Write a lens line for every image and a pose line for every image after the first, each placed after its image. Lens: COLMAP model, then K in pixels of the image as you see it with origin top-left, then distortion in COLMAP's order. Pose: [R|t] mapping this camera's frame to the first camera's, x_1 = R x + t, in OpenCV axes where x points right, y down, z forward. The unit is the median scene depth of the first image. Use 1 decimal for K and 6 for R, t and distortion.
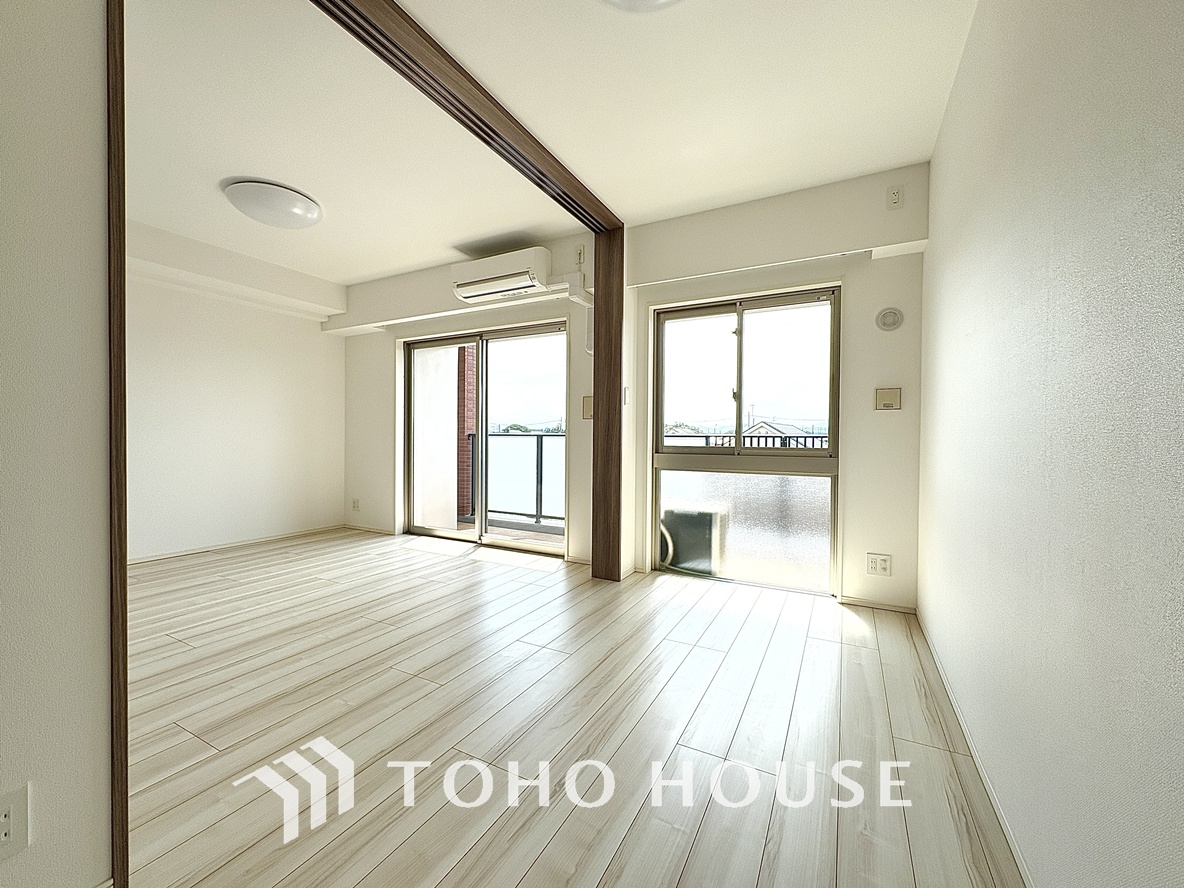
lens RADIAL K [[476.4, 0, 593.7], [0, 476.4, 442.7], [0, 0, 1]] dist [0.003946, -0.000911]
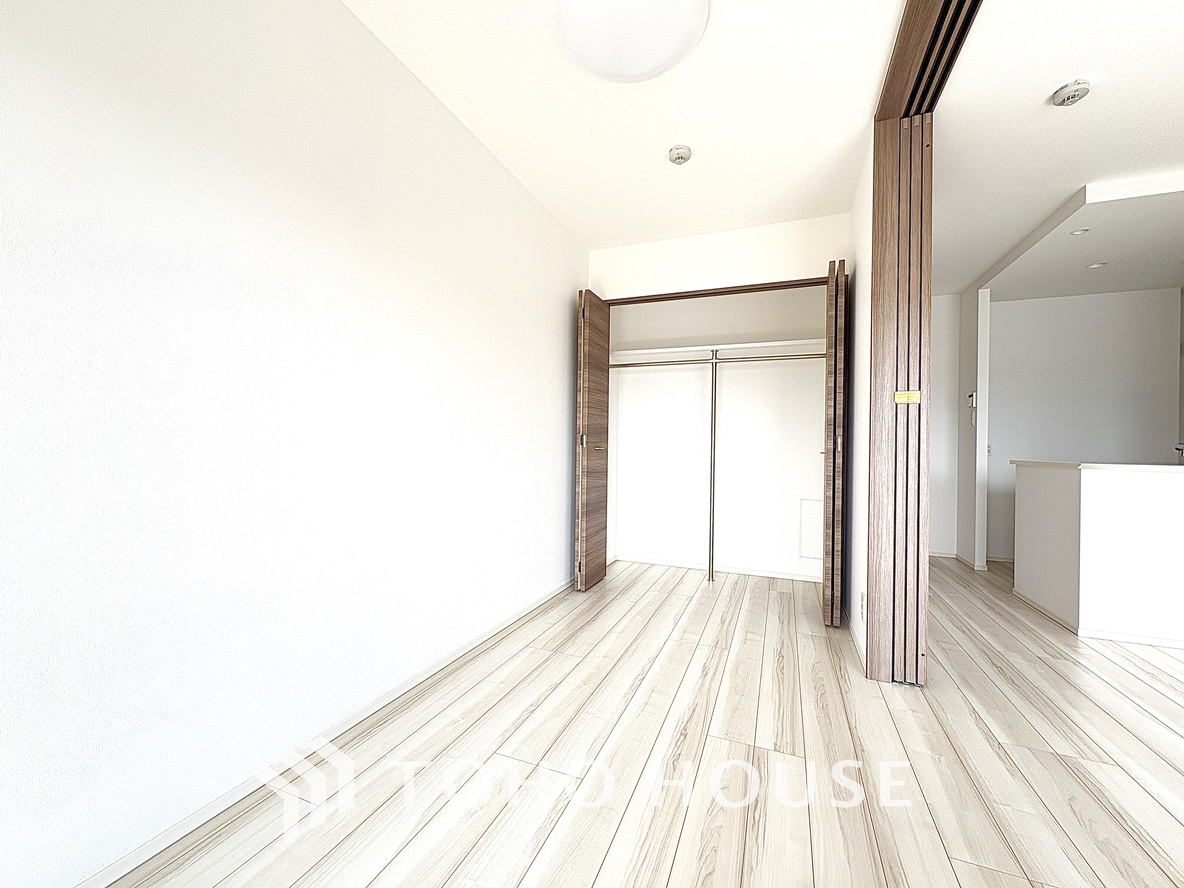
lens RADIAL K [[476.4, 0, 600.8], [0, 476.4, 443.3], [0, 0, 1]] dist [0.003946, -0.000911]
pose [[-0.993570, -0.024504, -0.110535, 0.092605], [-0.025596, 0.999637, 0.008466, -0.008673], [0.110287, 0.011240, -0.993836, 0.690383]]
